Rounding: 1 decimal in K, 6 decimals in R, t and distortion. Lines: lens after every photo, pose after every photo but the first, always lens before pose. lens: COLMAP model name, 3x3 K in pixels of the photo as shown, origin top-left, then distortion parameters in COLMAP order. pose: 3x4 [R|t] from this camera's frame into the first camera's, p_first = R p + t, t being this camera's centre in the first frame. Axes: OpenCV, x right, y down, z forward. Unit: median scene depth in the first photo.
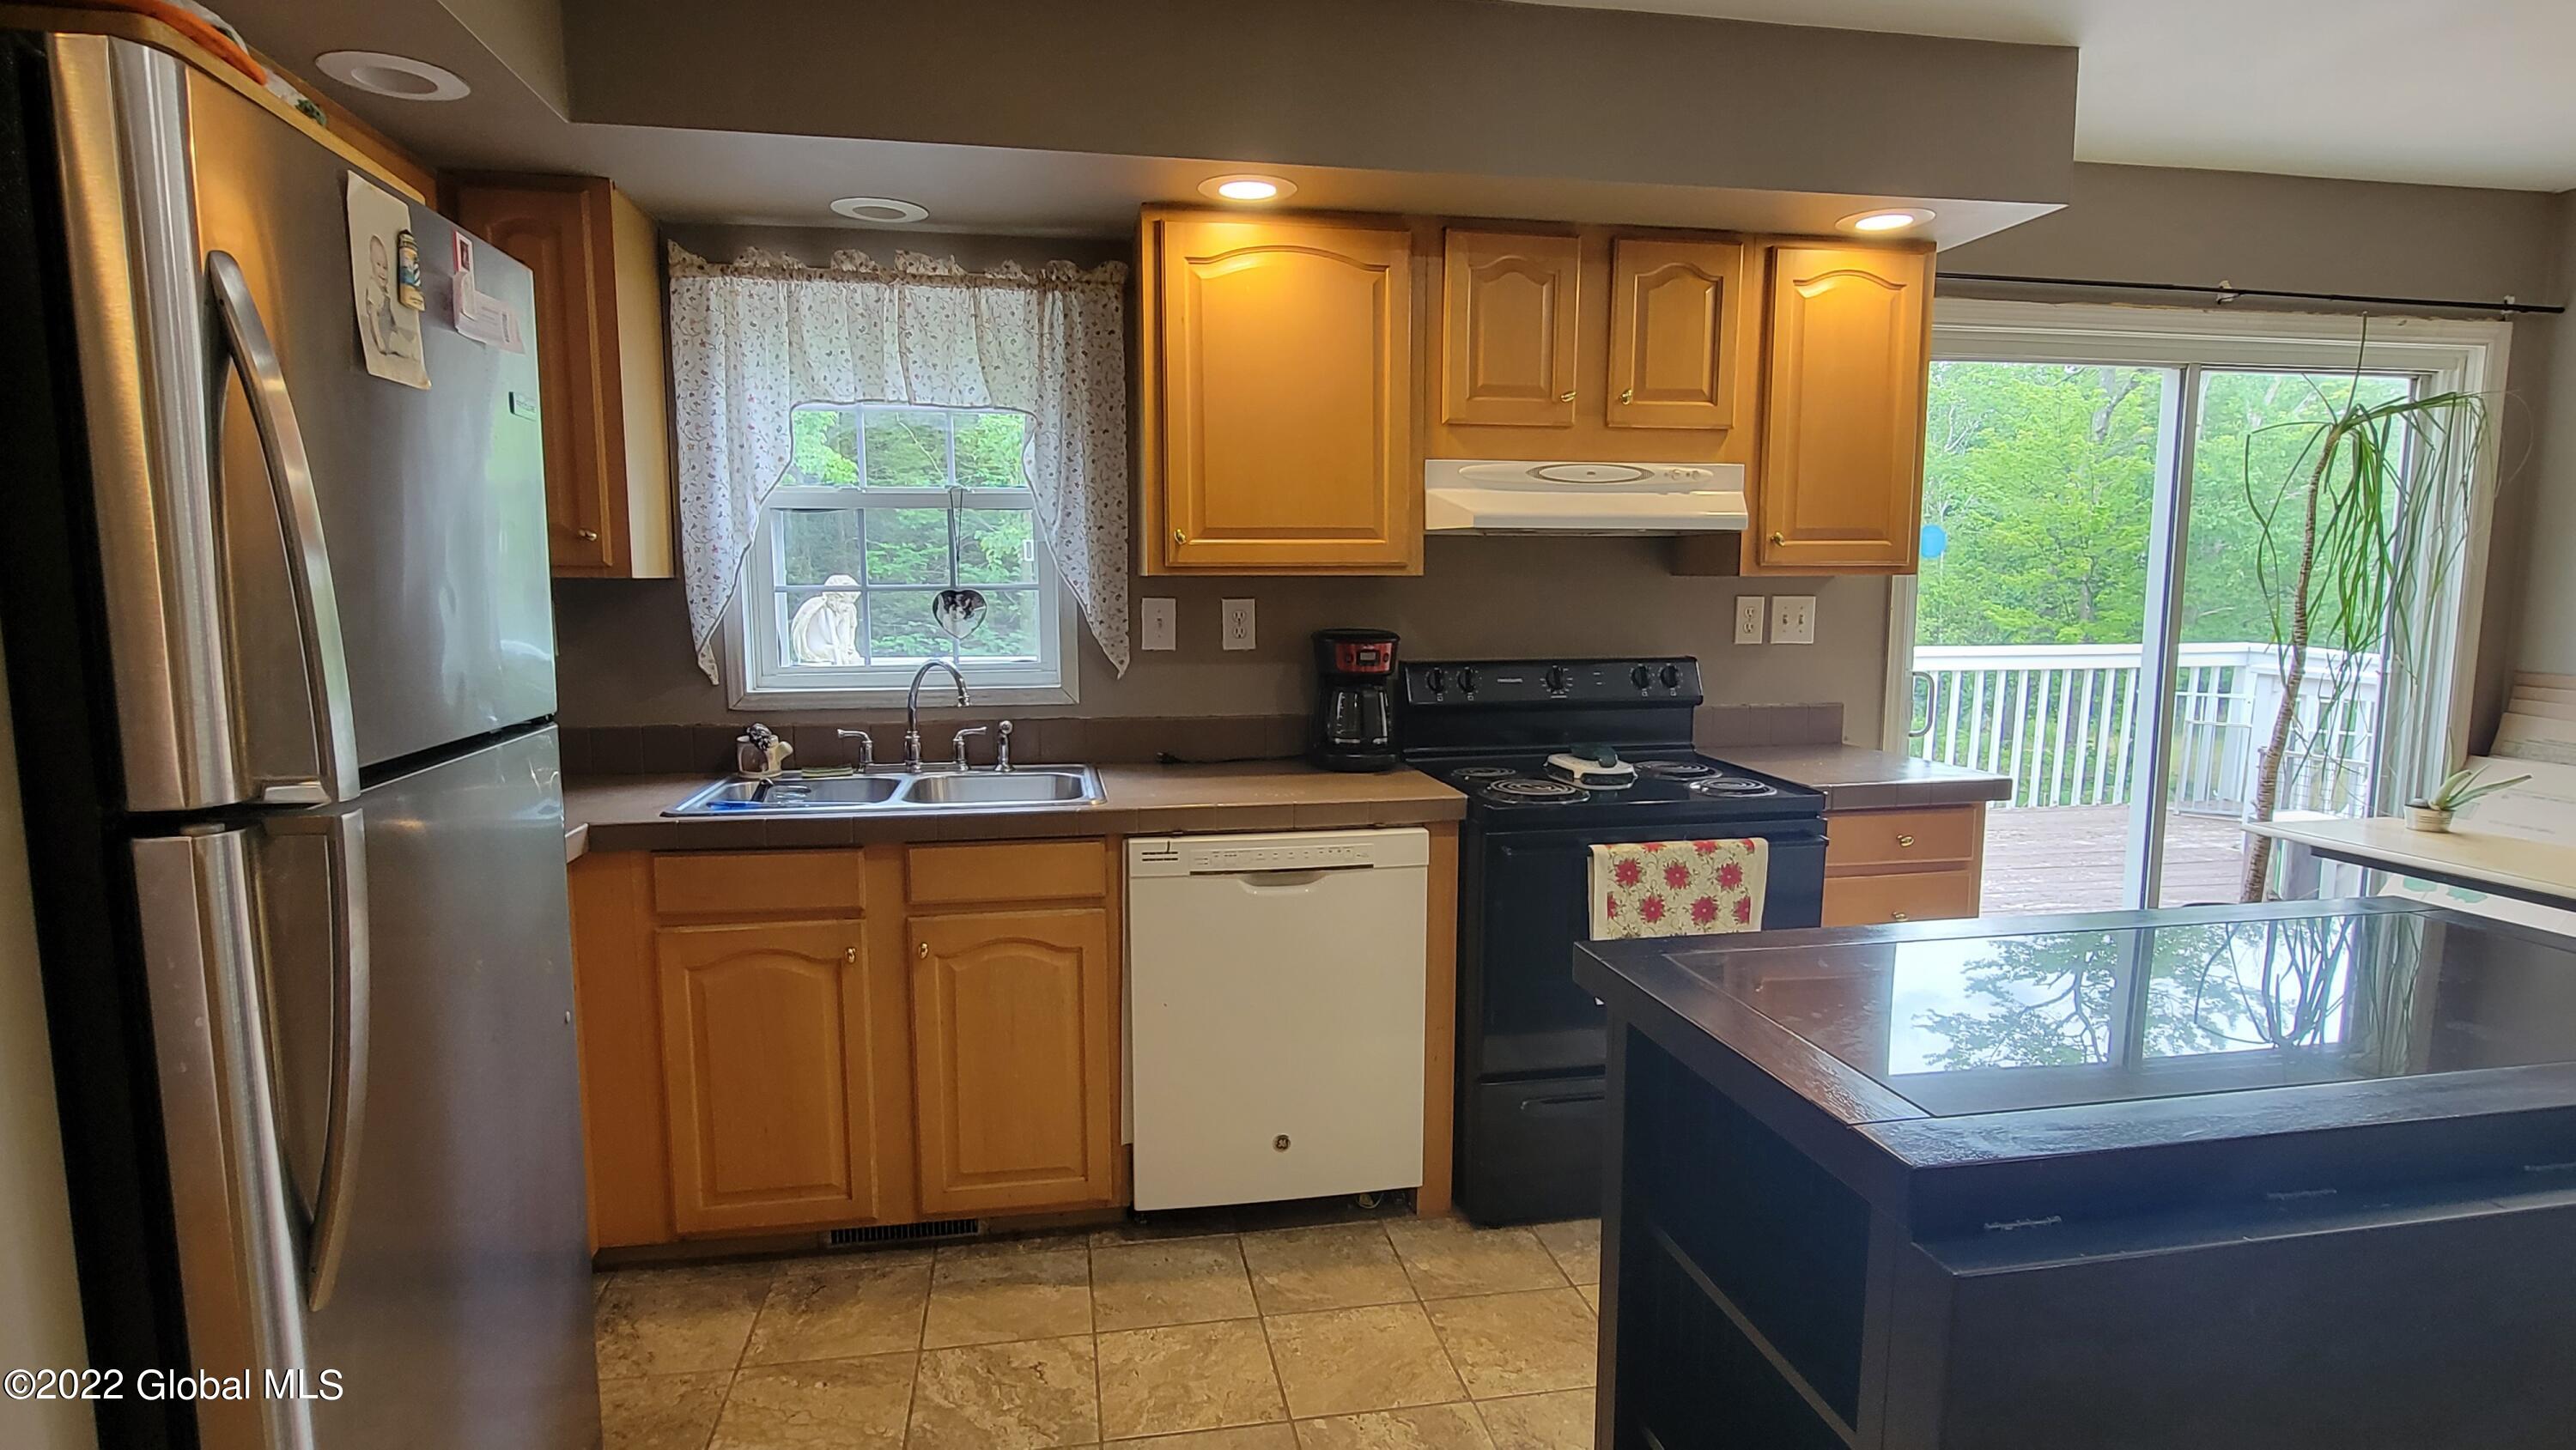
lens RADIAL K [[1321.1, 0, 1288.0], [0, 1321.1, 725.0], [0, 0, 1]] dist [0.001305, 0.000126]
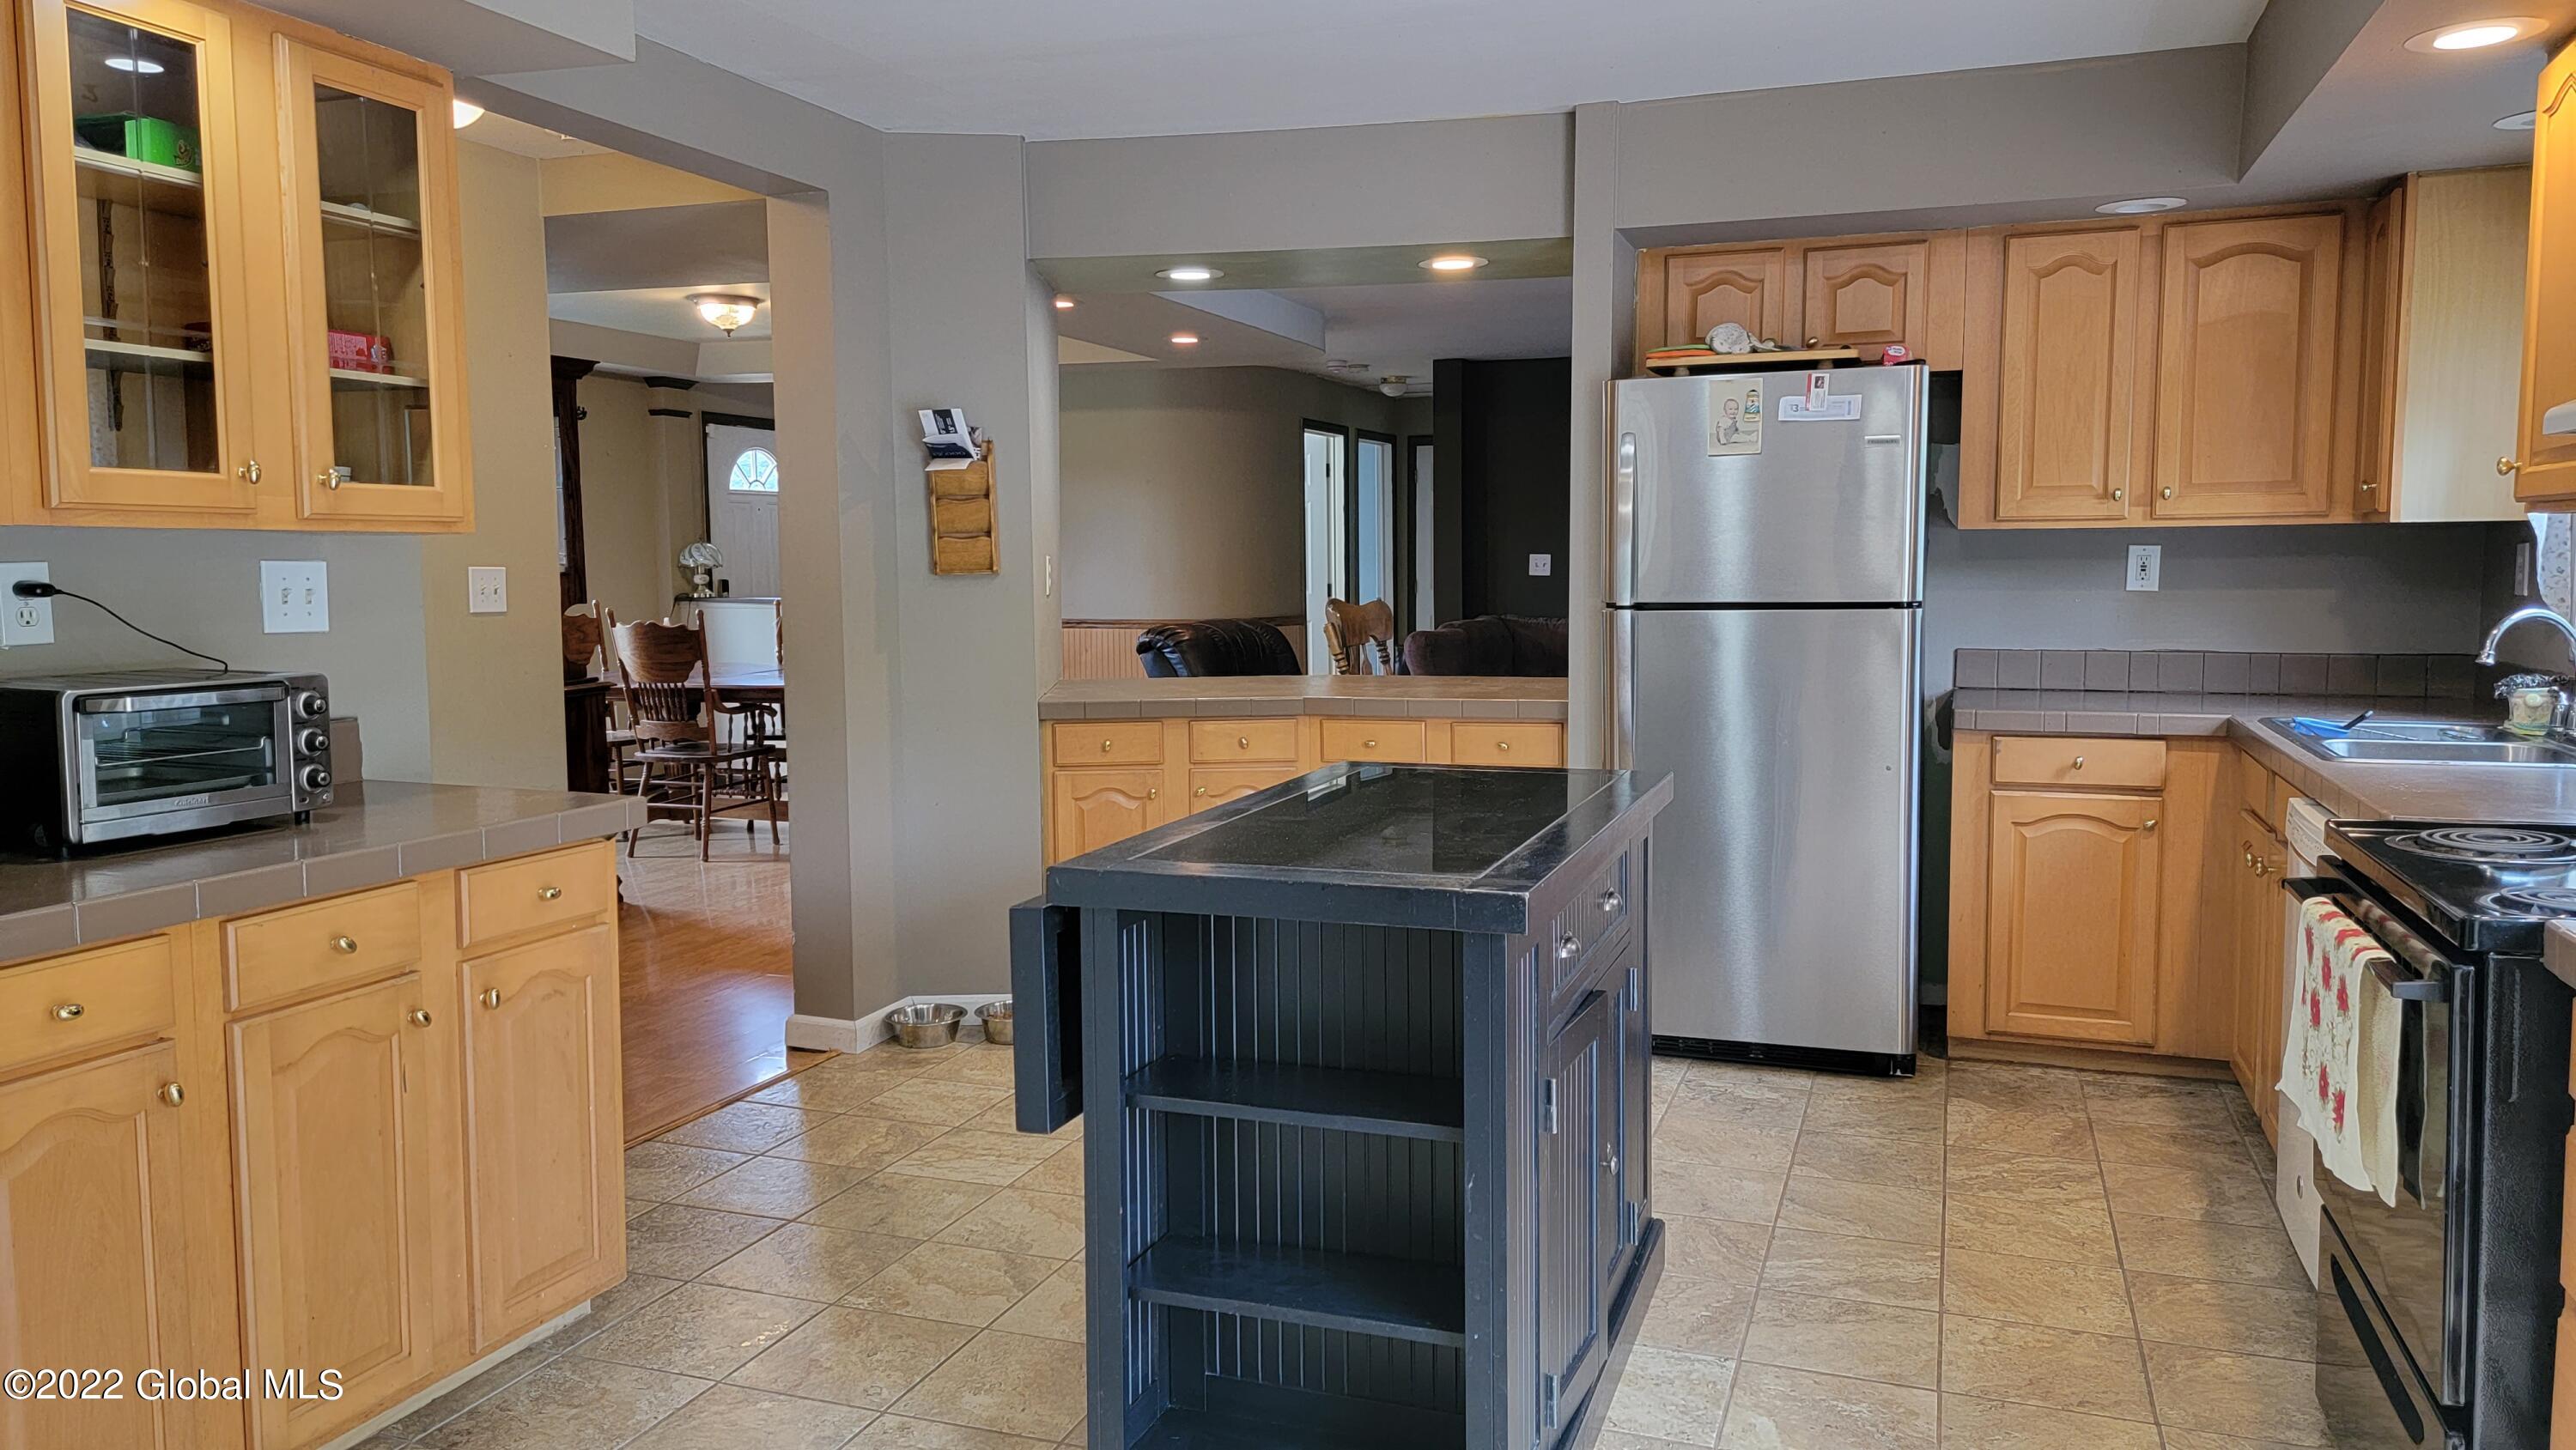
lens RADIAL K [[1797.9, 0, 1288.0], [0, 1797.9, 725.0], [0, 0, 1]] dist [0.071246, -0.001164]
pose [[-0.511480, 0.088950, -0.854679, 1.386290], [-0.088251, 0.983931, 0.155216, -0.106998], [0.854751, 0.154816, -0.495411, 1.044433]]
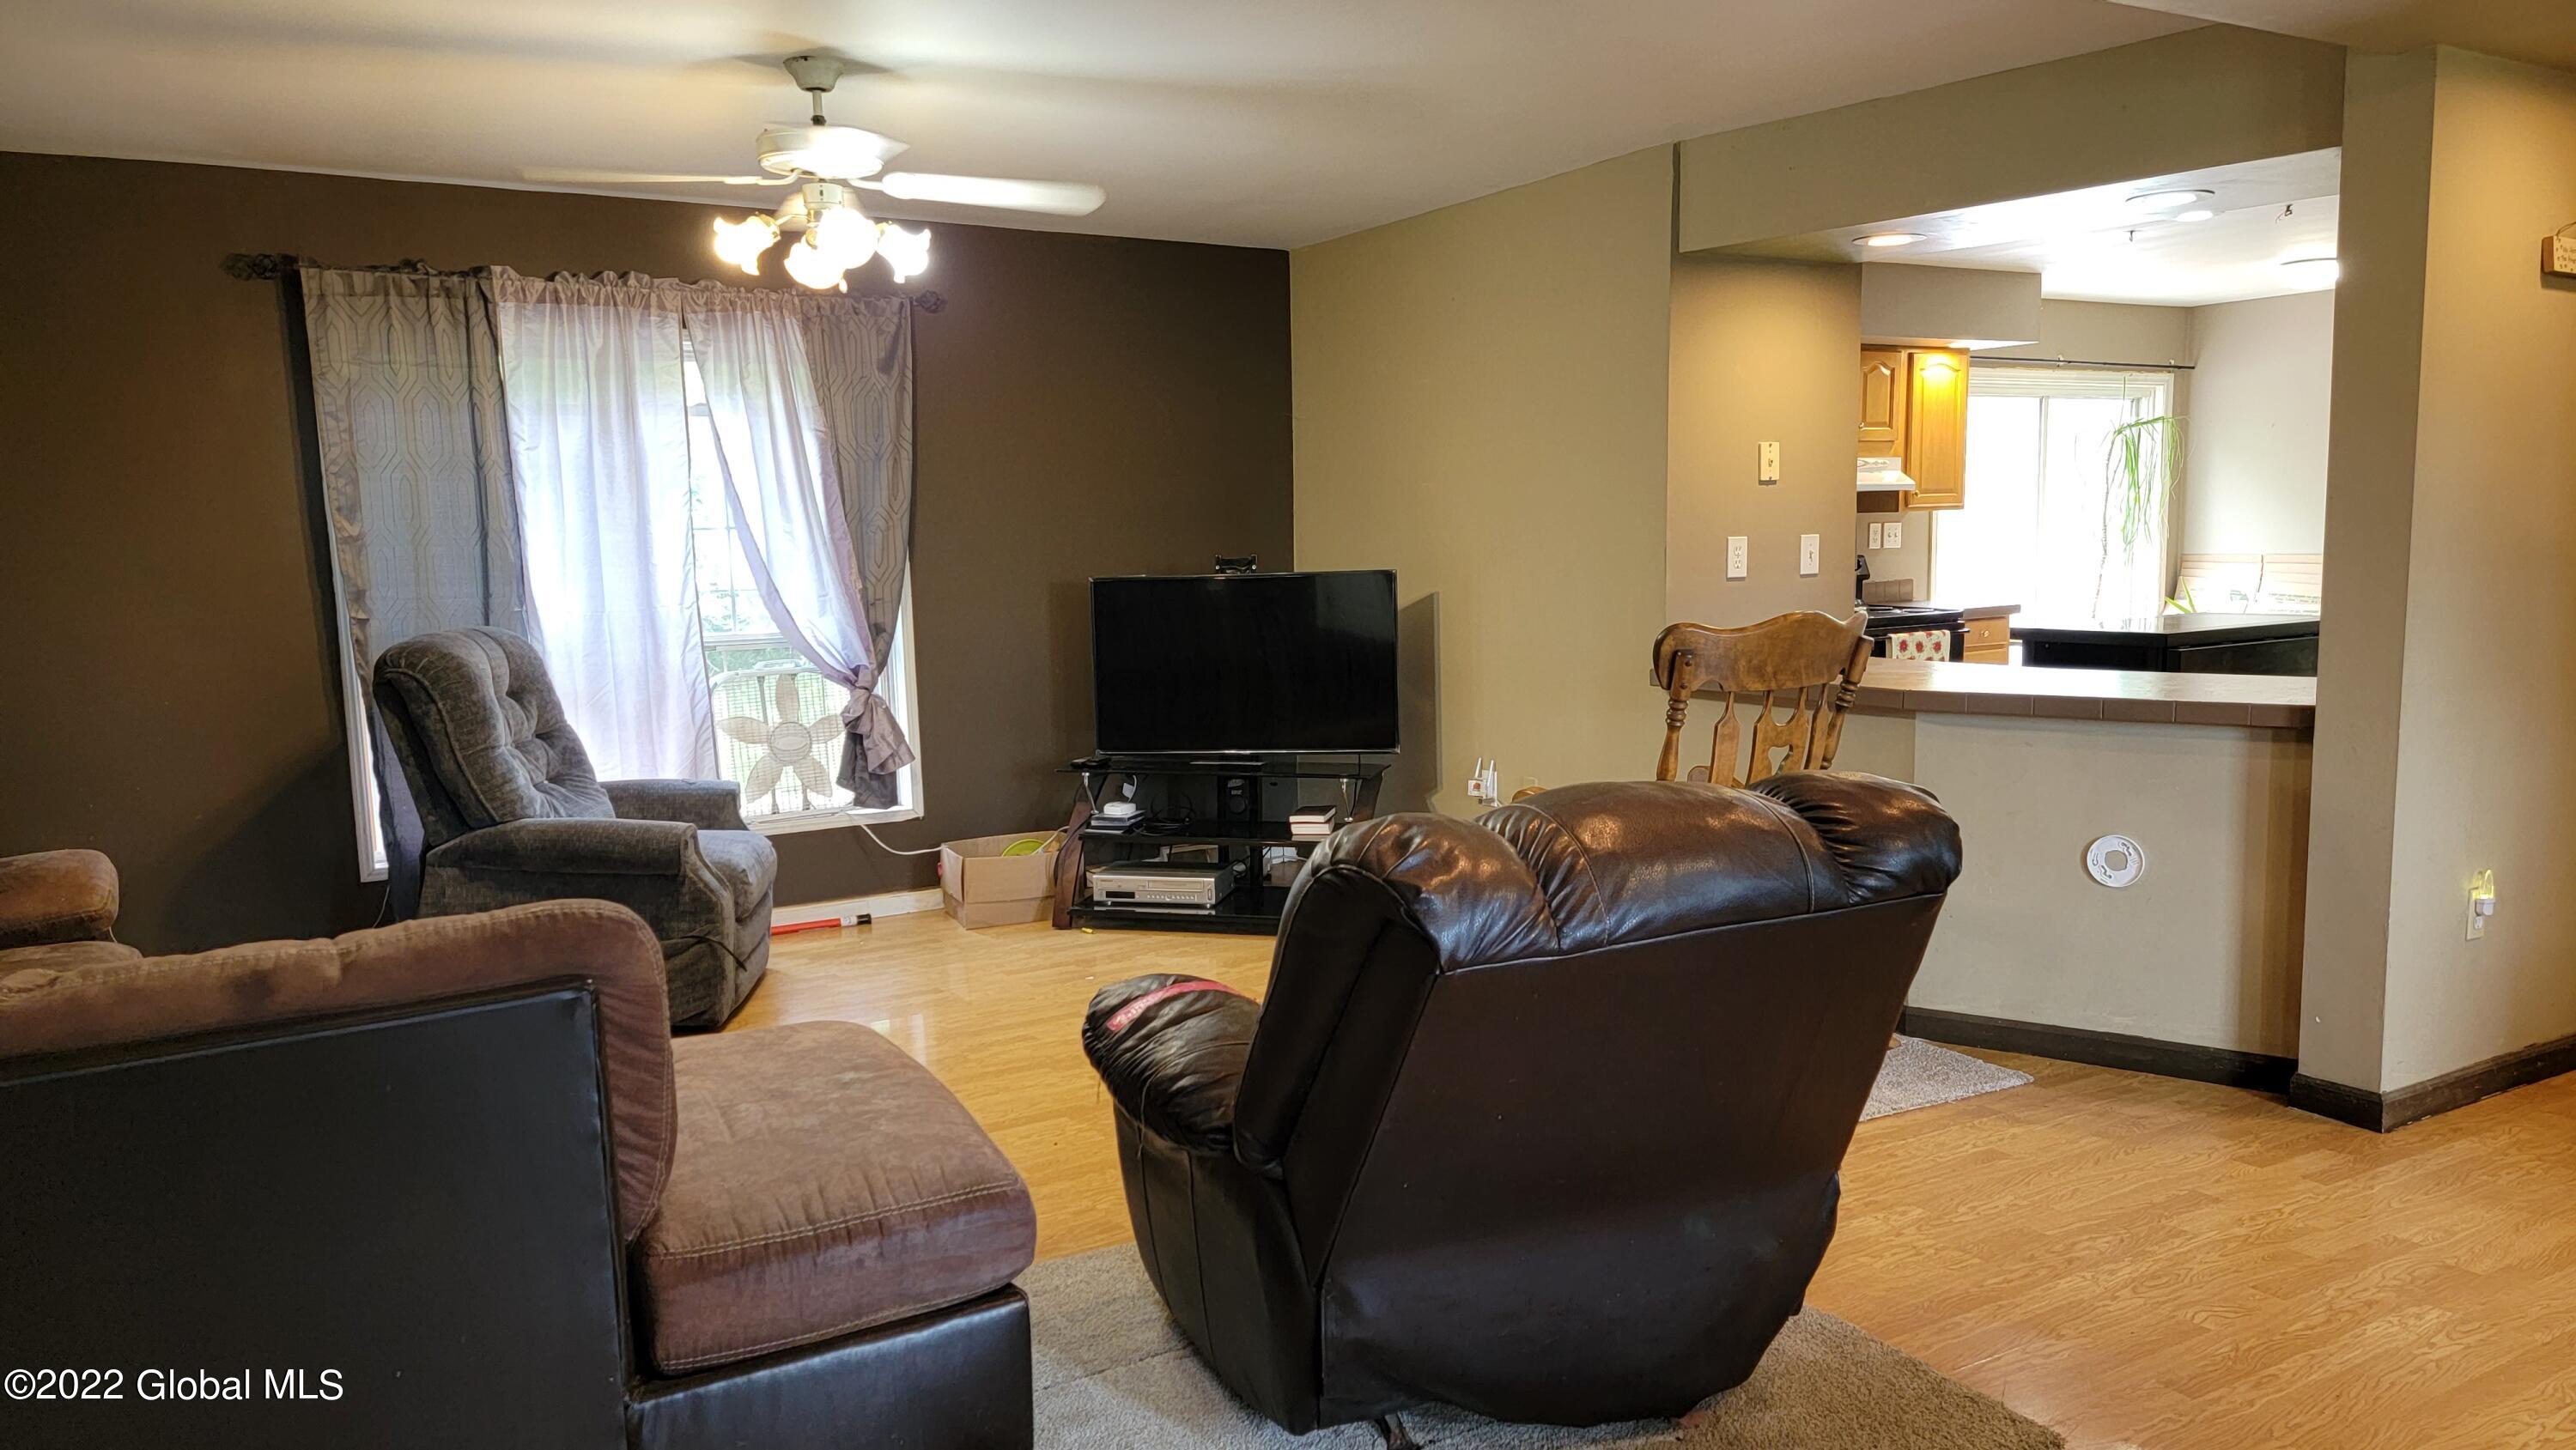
lens RADIAL K [[1797.9, 0, 1288.0], [0, 1797.9, 725.0], [0, 0, 1]] dist [0.071246, -0.001164]
pose [[0.934965, -0.055044, 0.350445, -1.708826], [0.056139, 0.998398, 0.007042, 0.157799], [-0.350271, 0.013090, 0.936557, -1.427151]]
